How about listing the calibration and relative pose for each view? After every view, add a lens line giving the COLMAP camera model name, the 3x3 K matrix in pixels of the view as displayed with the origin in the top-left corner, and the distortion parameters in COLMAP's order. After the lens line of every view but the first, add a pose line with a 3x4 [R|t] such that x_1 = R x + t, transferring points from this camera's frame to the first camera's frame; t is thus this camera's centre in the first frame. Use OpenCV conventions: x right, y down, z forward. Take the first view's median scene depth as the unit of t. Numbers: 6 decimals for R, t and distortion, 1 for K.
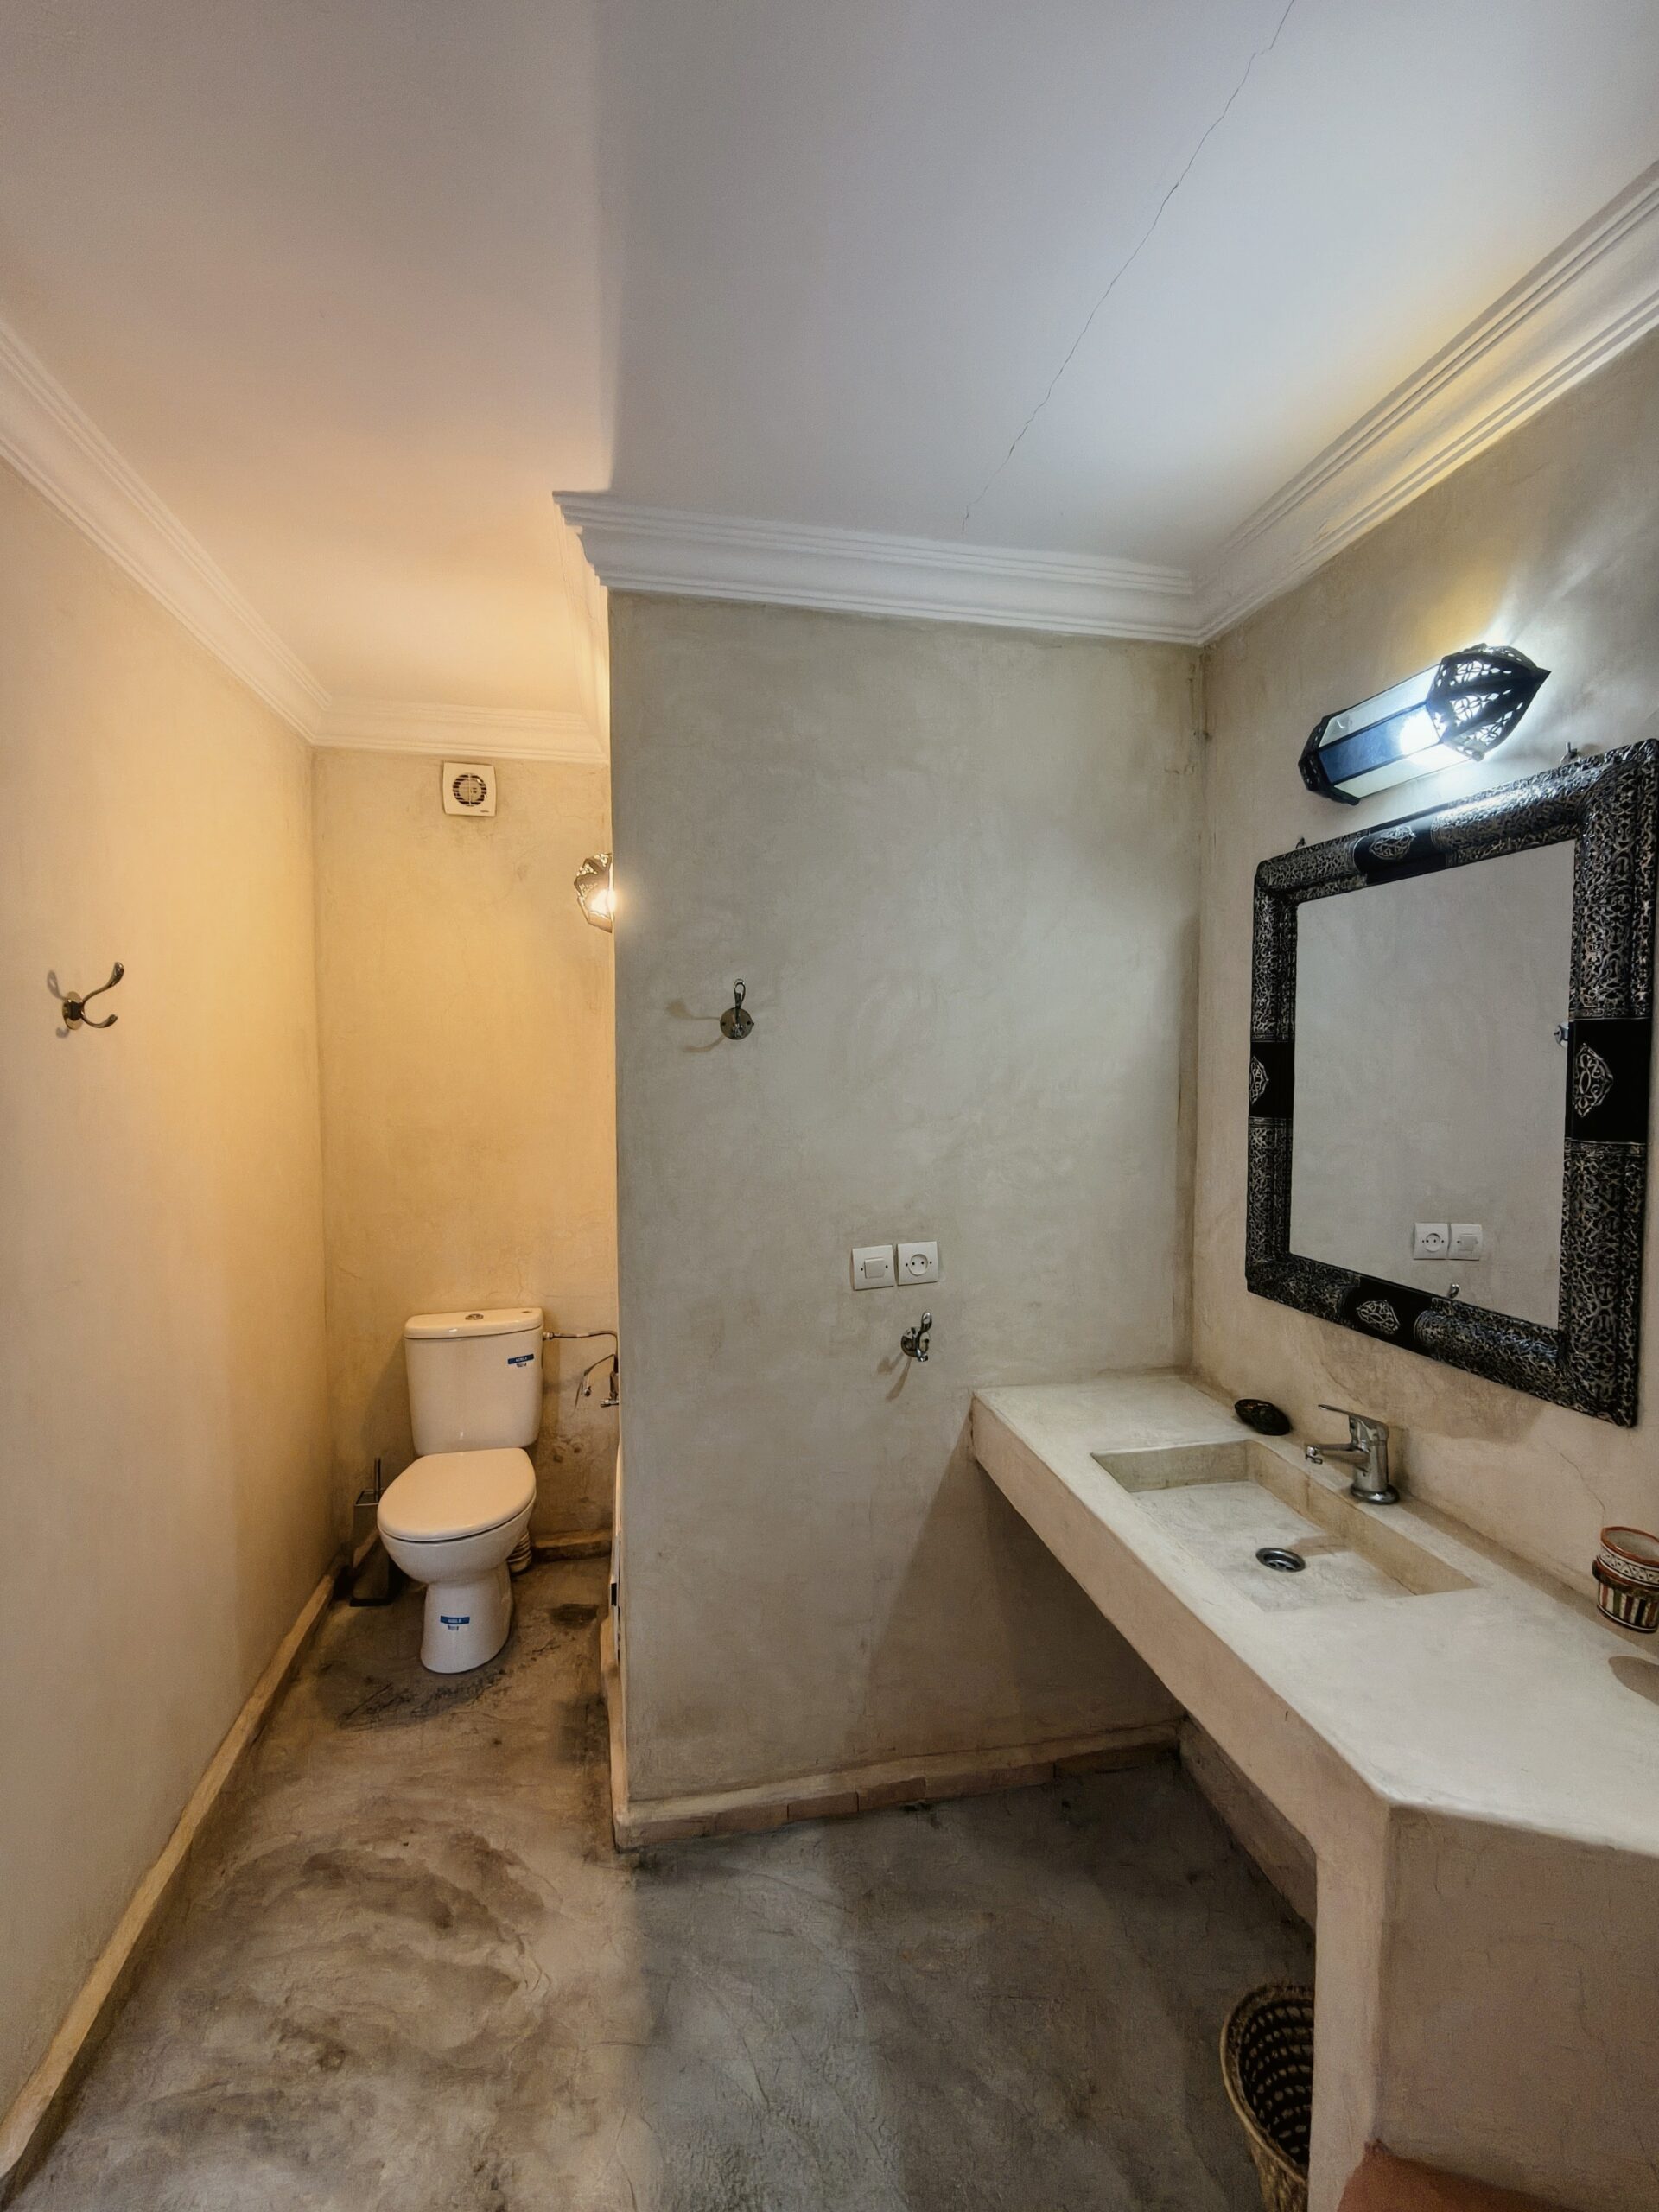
lens RADIAL K [[958.3, 0, 836.7], [0, 958.3, 1102.2], [0, 0, 1]] dist [-0.003209, -0.000453]
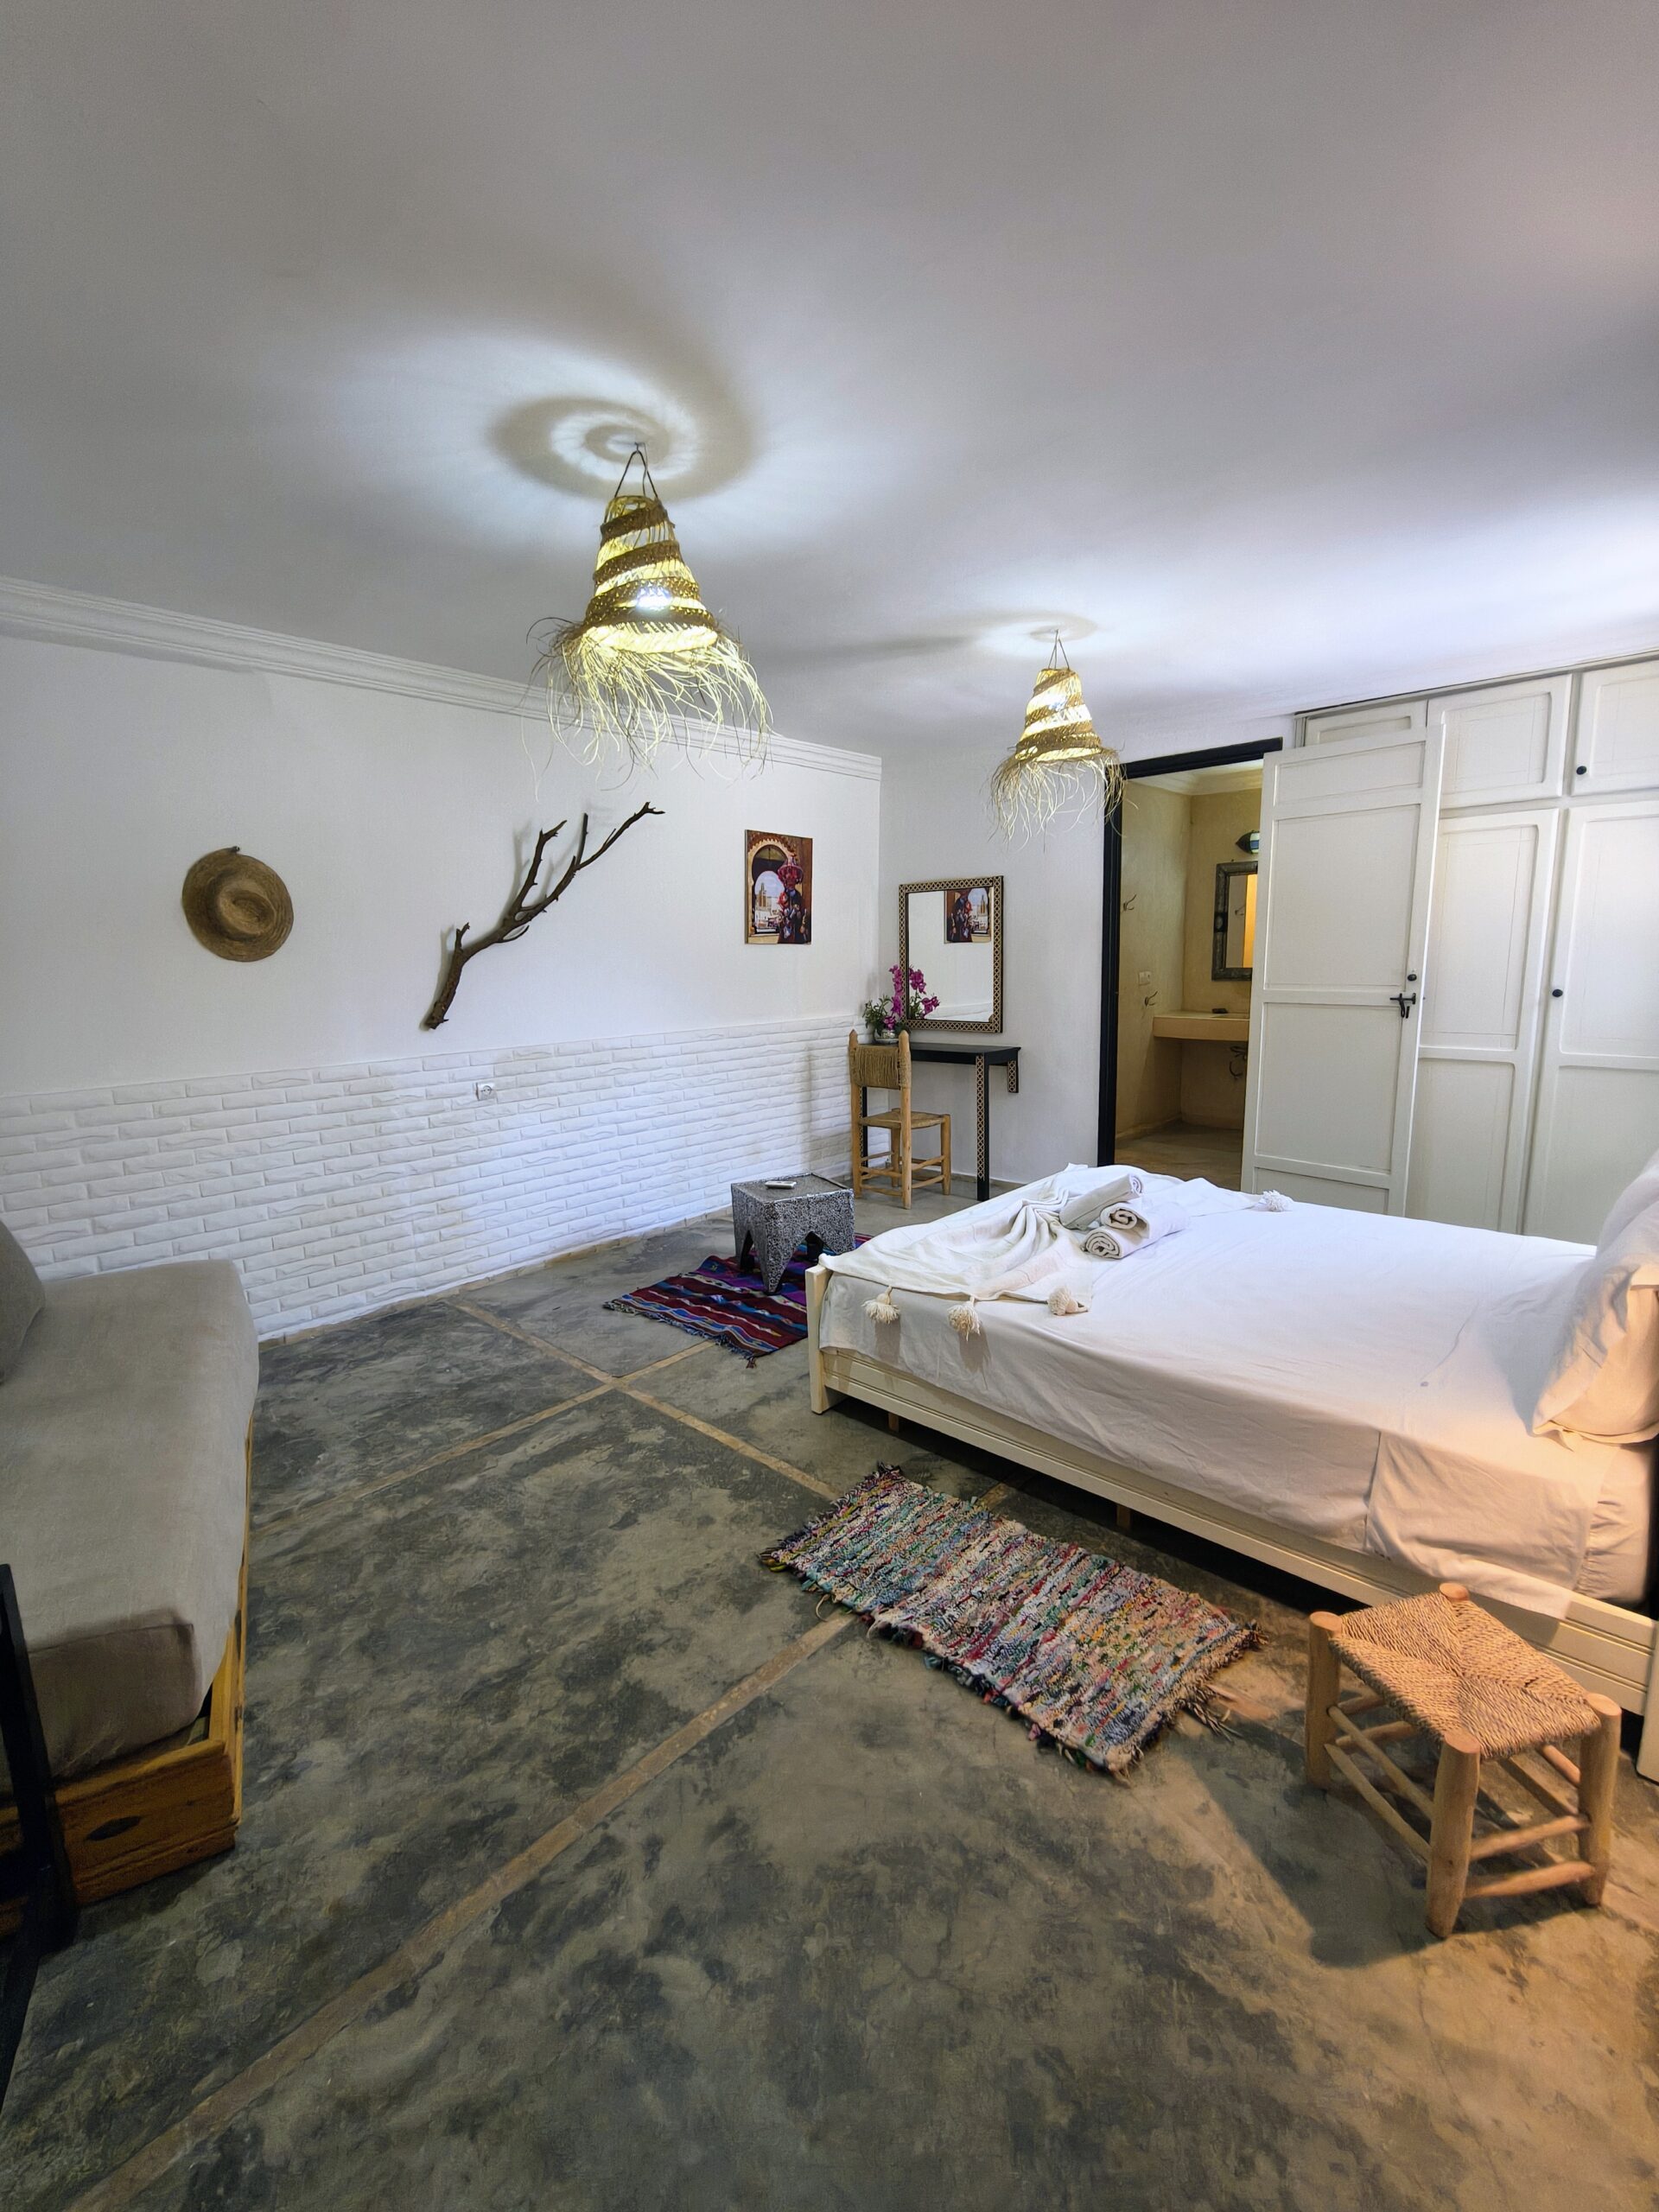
lens RADIAL K [[958.3, 0, 818.7], [0, 958.3, 1109.8], [0, 0, 1]] dist [-0.000800, -0.000034]
pose [[0.826652, -0.111191, 0.551618, -3.743175], [0.046734, 0.990463, 0.129614, 0.178617], [-0.560769, -0.081366, 0.823965, -1.598732]]
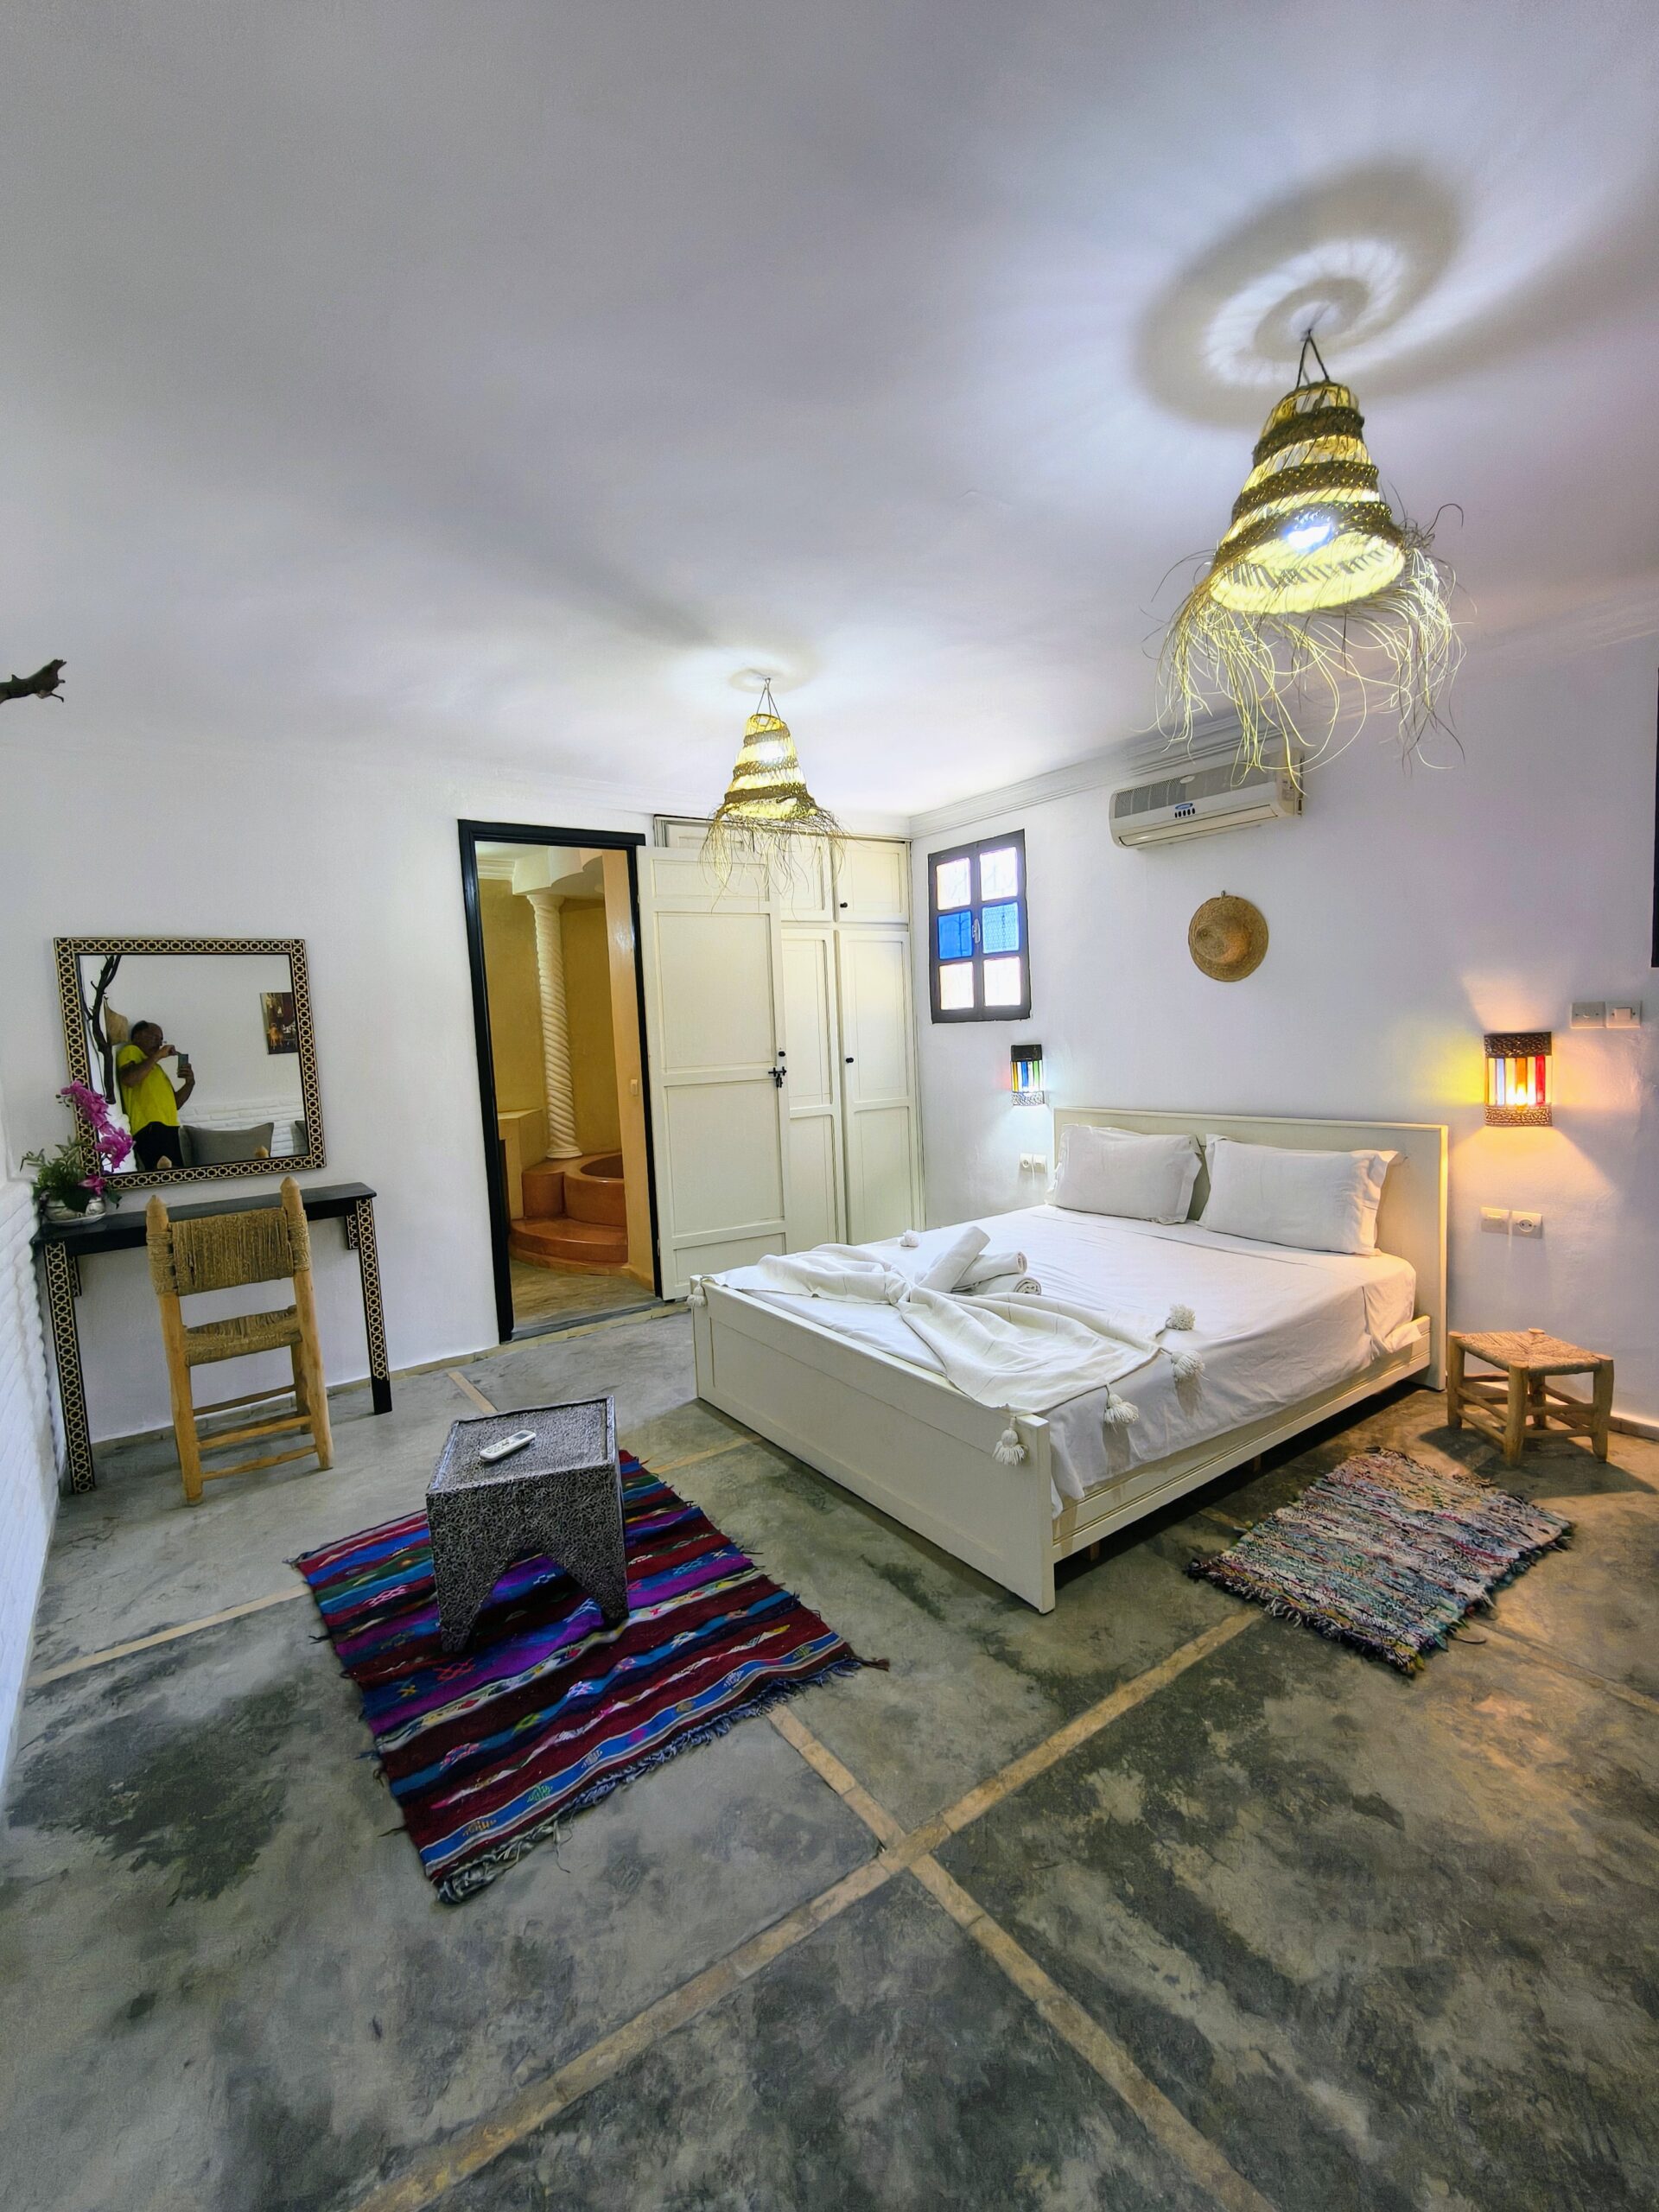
lens RADIAL K [[958.3, 0, 836.7], [0, 958.3, 1102.2], [0, 0, 1]] dist [-0.003209, -0.000453]
pose [[-0.398965, -0.056803, 0.915205, -3.919541], [0.085858, 0.991381, 0.098959, 0.089757], [-0.912938, 0.118059, -0.390649, 0.966022]]
